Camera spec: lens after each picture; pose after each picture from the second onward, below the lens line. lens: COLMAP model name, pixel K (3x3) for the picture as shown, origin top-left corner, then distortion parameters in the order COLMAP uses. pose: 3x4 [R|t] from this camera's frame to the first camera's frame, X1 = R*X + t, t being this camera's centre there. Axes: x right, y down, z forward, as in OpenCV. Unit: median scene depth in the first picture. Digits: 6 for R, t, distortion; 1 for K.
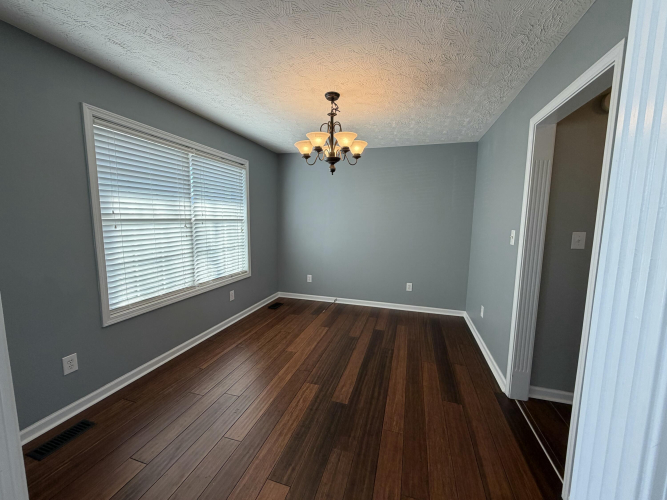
lens RADIAL K [[265.4, 0, 333.3], [0, 265.4, 247.9], [0, 0, 1]] dist [0.000064, -0.000212]
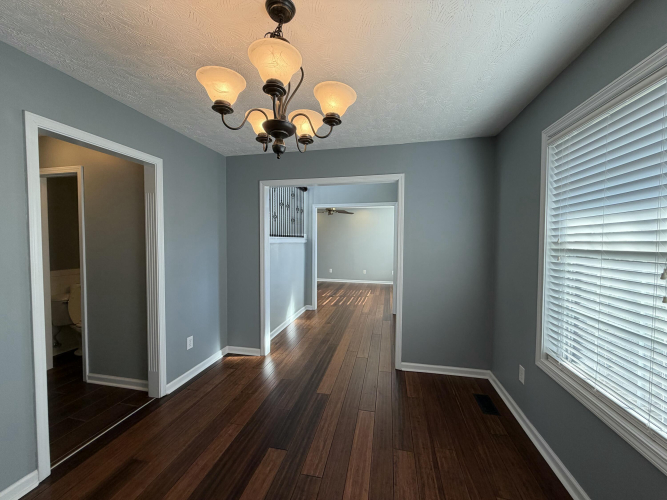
lens RADIAL K [[265.4, 0, 332.3], [0, 265.4, 250.1], [0, 0, 1]] dist [0.000064, -0.000212]
pose [[-0.997025, -0.012088, -0.076129, -0.080521], [-0.023530, 0.988216, 0.151244, -0.209531], [0.073404, 0.152585, -0.985561, 1.740720]]
